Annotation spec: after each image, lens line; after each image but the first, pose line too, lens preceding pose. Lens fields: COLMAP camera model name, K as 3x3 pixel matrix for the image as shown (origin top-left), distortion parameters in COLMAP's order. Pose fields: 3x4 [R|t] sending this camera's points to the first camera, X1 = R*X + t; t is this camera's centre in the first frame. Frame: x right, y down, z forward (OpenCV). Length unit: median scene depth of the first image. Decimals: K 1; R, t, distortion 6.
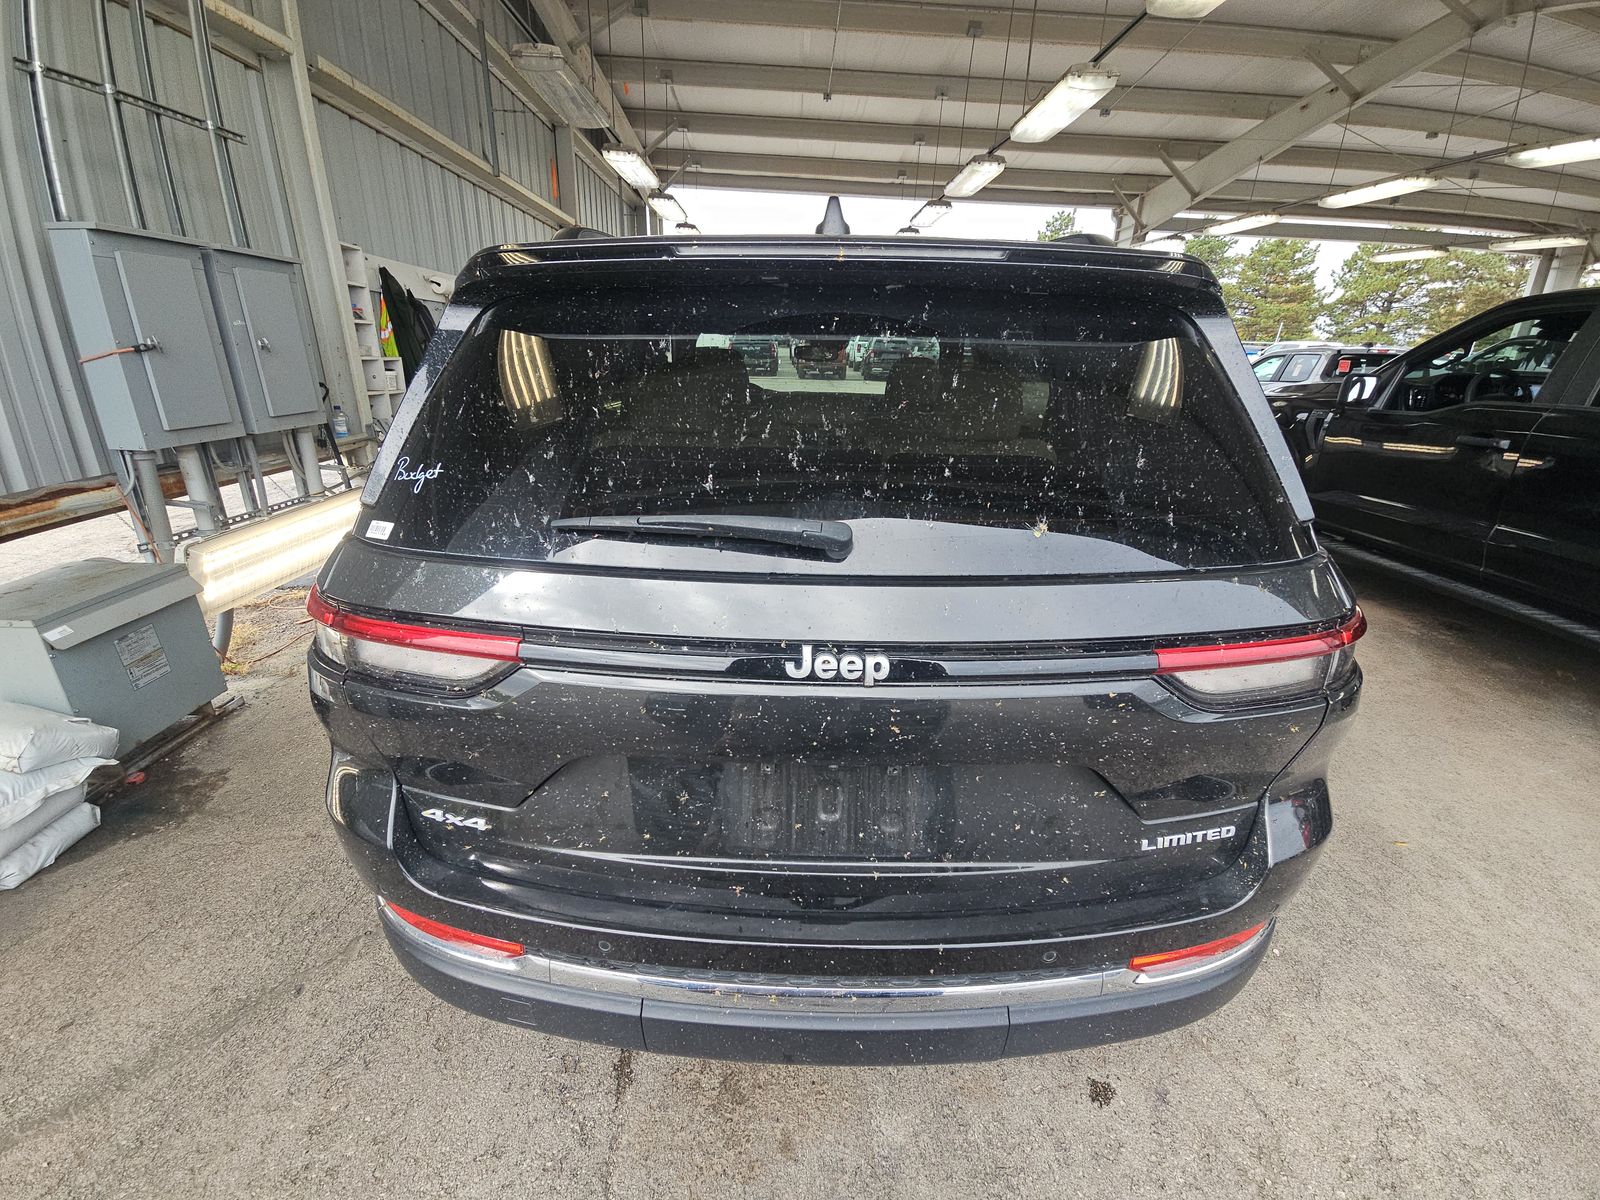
lens RADIAL K [[663.2, 0, 789.5], [0, 663.2, 610.0], [0, 0, 1]] dist [0.014177, -0.013278]
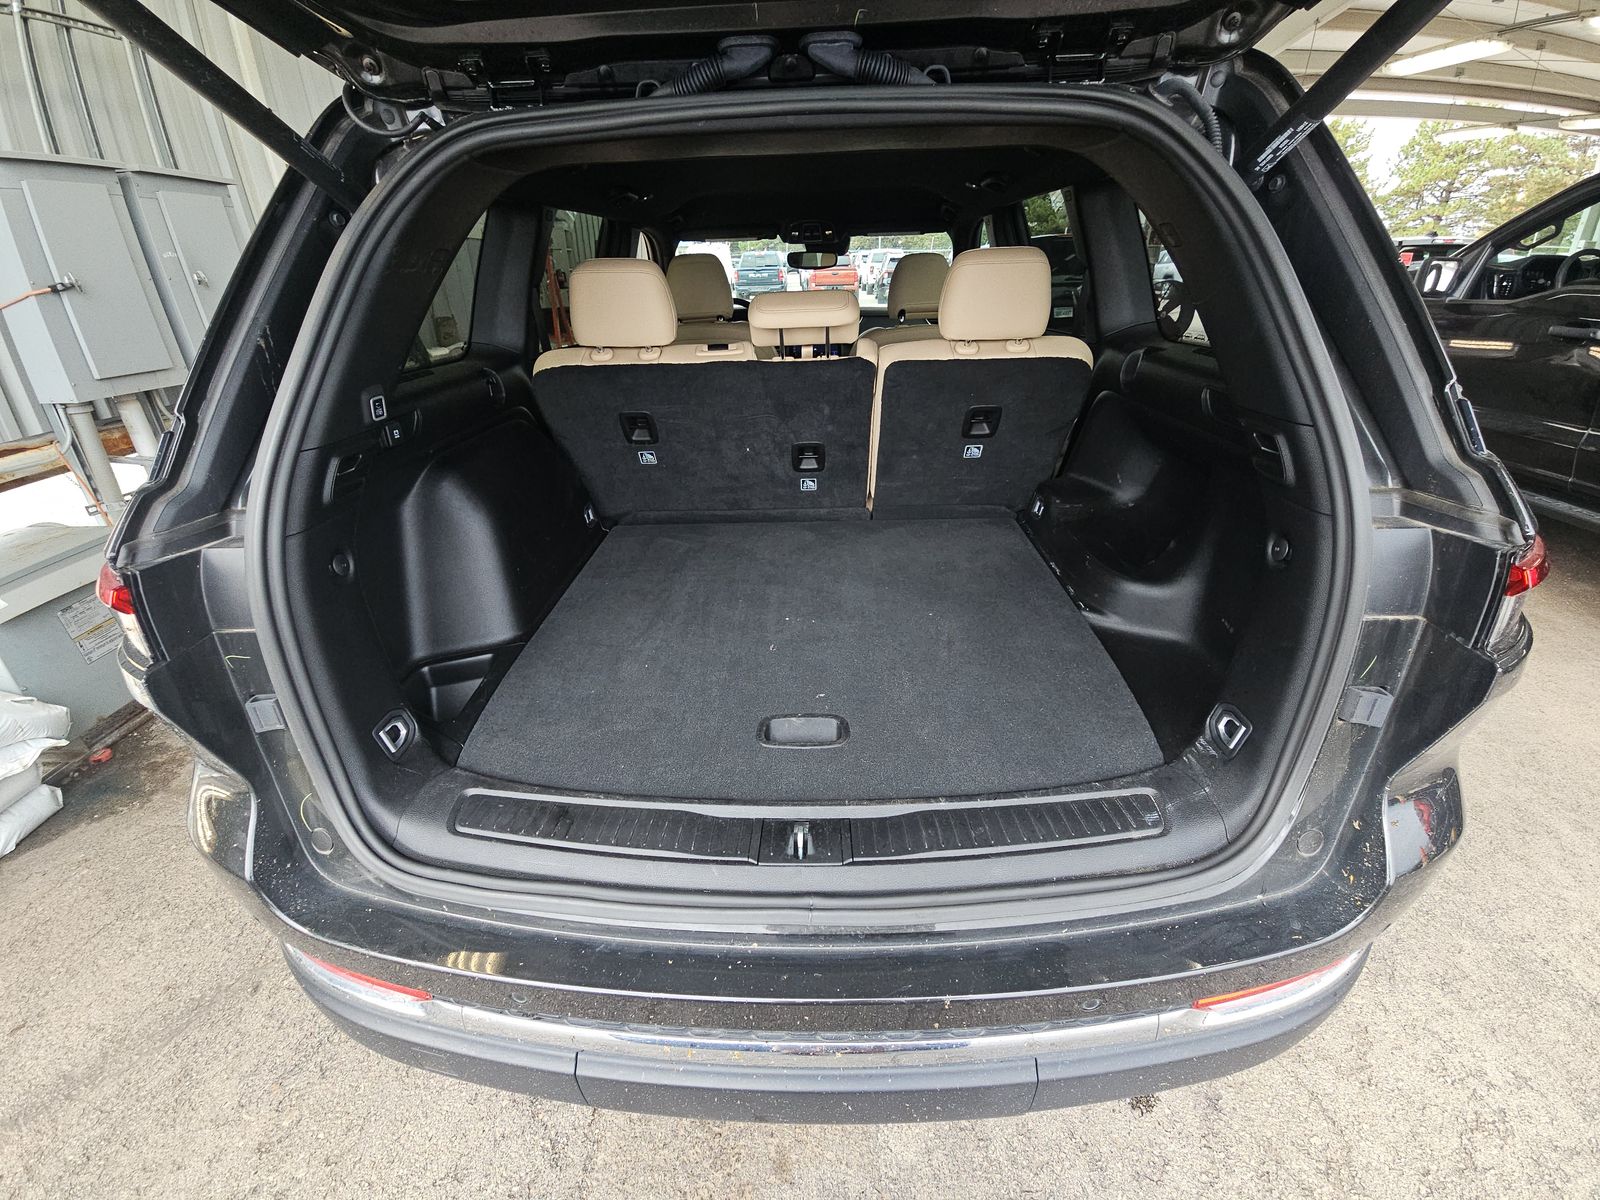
lens RADIAL K [[663.2, 0, 788.6], [0, 663.2, 610.1], [0, 0, 1]] dist [0.014177, -0.013278]
pose [[0.998952, -0.031388, -0.033315, 0.044229], [0.034292, 0.995305, 0.090514, -0.007062], [0.030317, -0.091562, 0.995338, 0.143897]]
